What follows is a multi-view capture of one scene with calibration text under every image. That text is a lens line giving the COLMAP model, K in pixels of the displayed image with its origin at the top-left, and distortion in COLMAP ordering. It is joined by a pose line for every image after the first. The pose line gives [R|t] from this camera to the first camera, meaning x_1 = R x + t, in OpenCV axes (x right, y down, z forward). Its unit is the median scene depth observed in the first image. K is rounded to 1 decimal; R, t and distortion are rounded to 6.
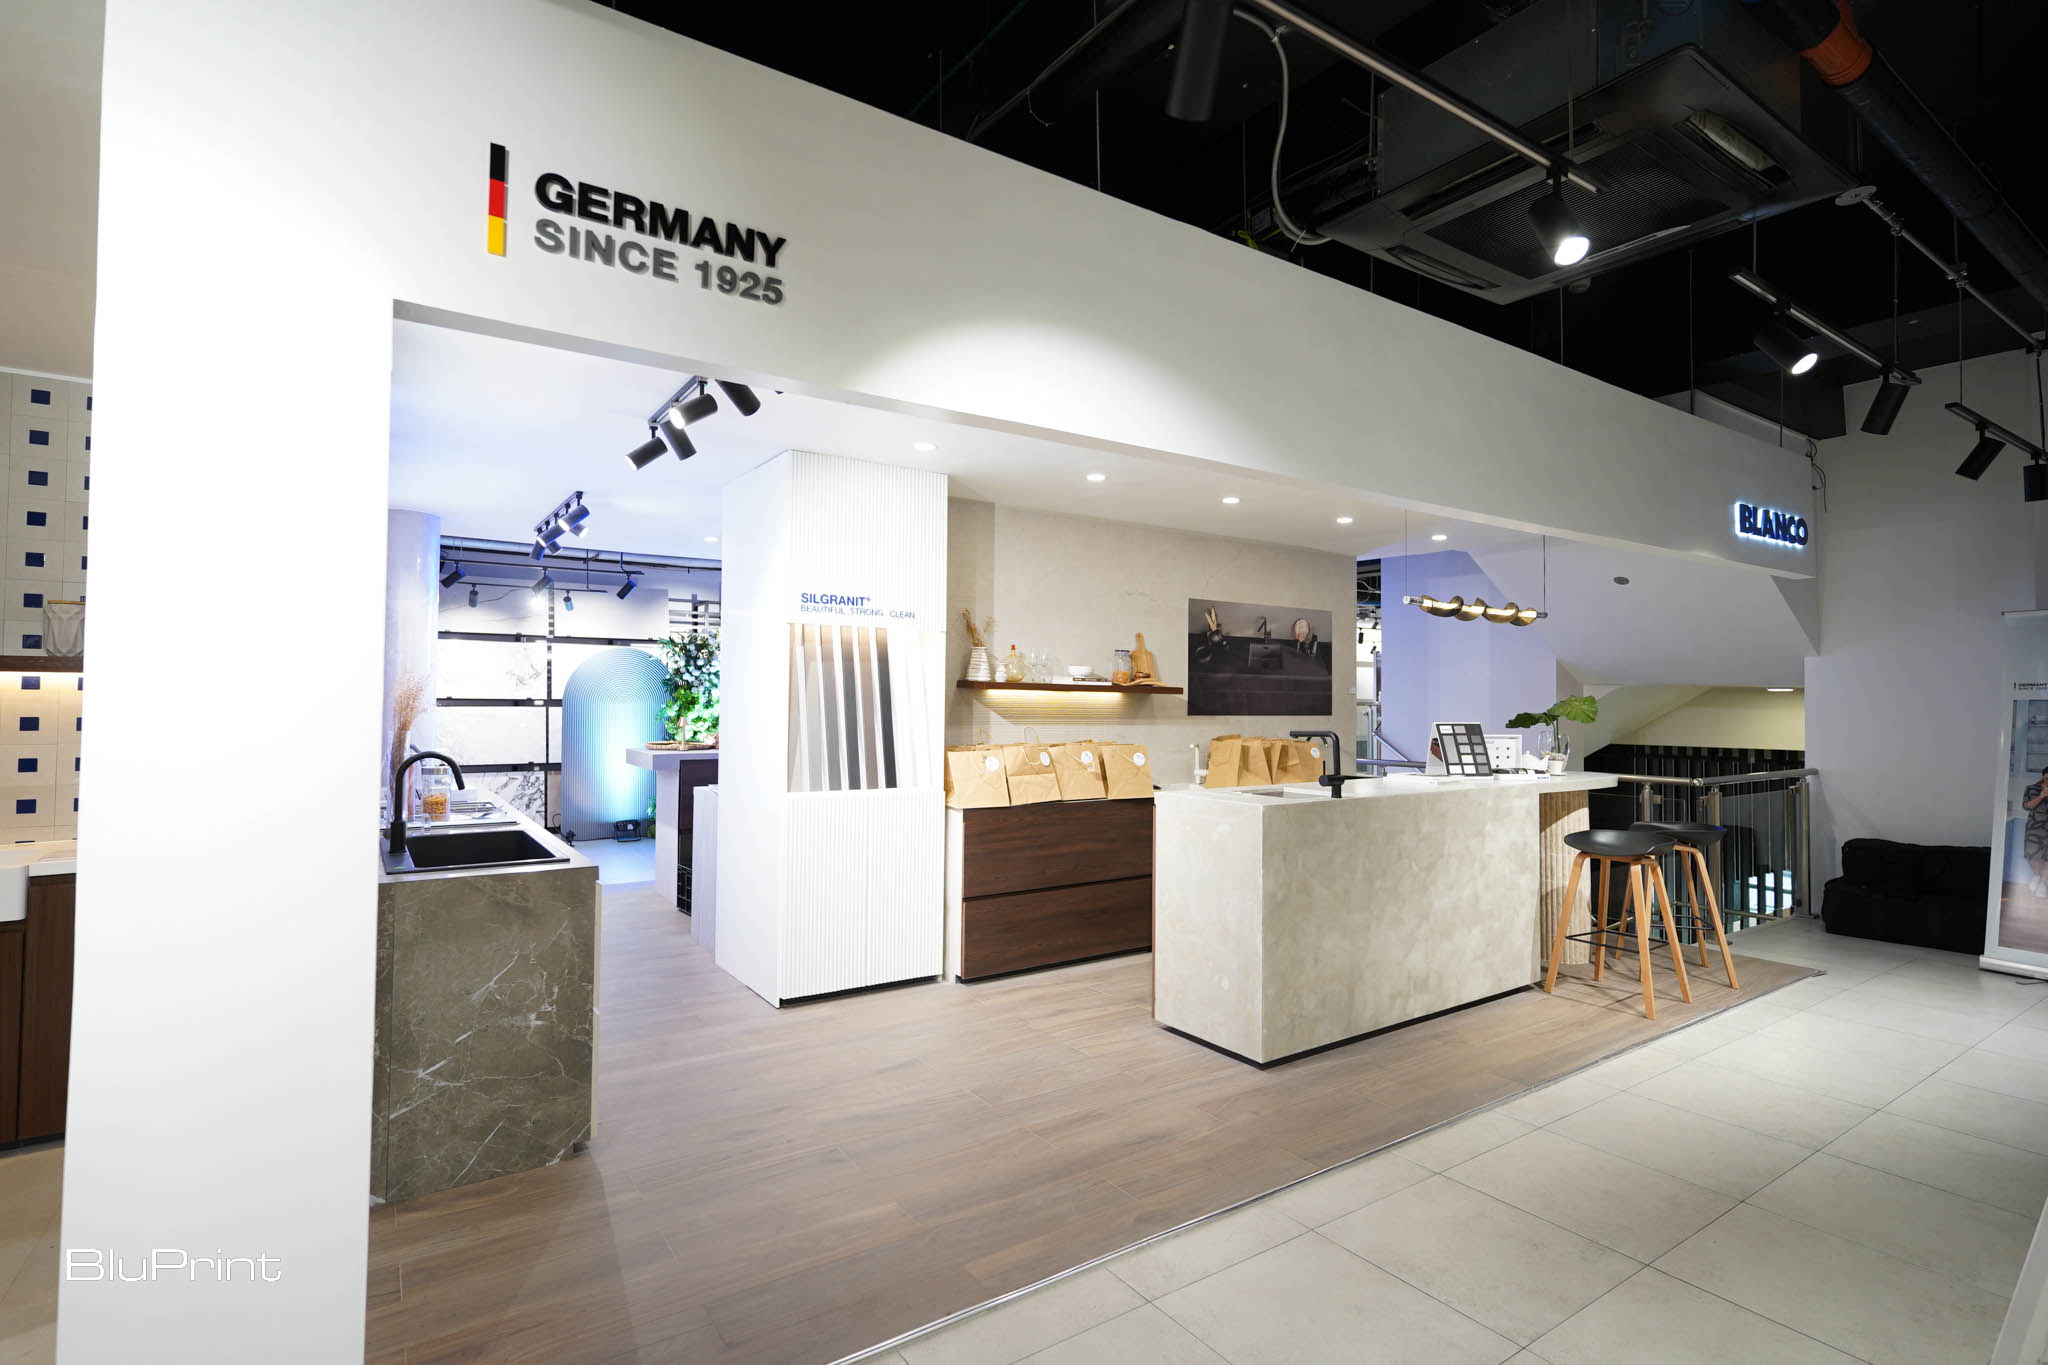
lens RADIAL K [[986.4, 0, 1024.0], [0, 986.4, 682.5], [0, 0, 1]] dist [-0.012249, -0.000017]
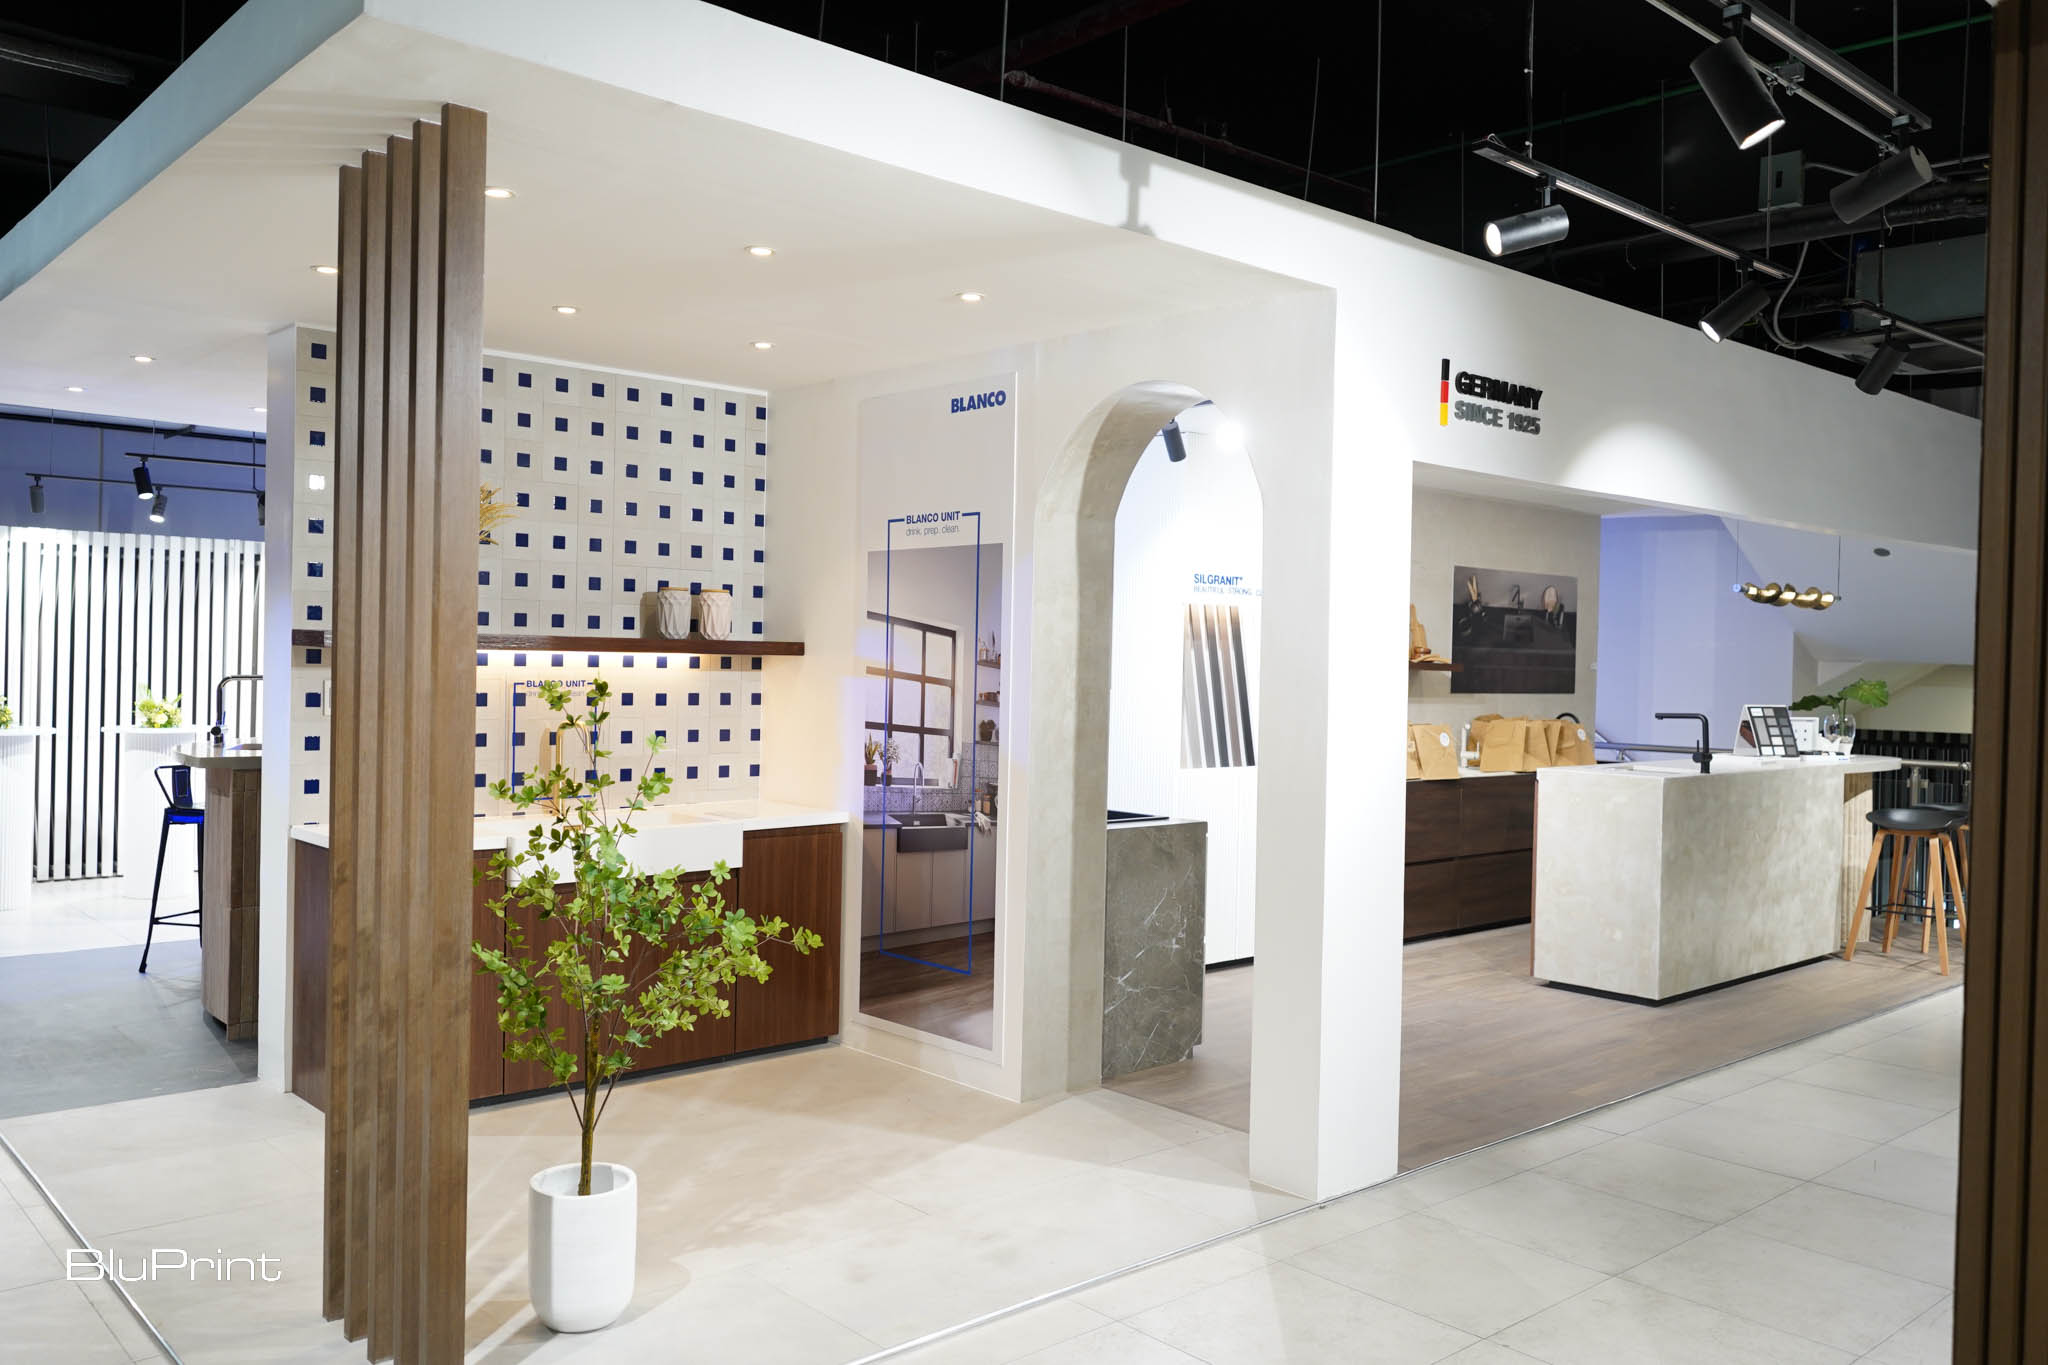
lens RADIAL K [[1612.7, 0, 1014.6], [0, 1612.7, 687.1], [0, 0, 1]] dist [-0.001177, 0.000668]
pose [[0.991028, 0.009799, 0.133298, -0.573366], [-0.015150, 0.999117, 0.039190, -0.032956], [-0.132796, -0.040857, 0.990301, -0.572843]]
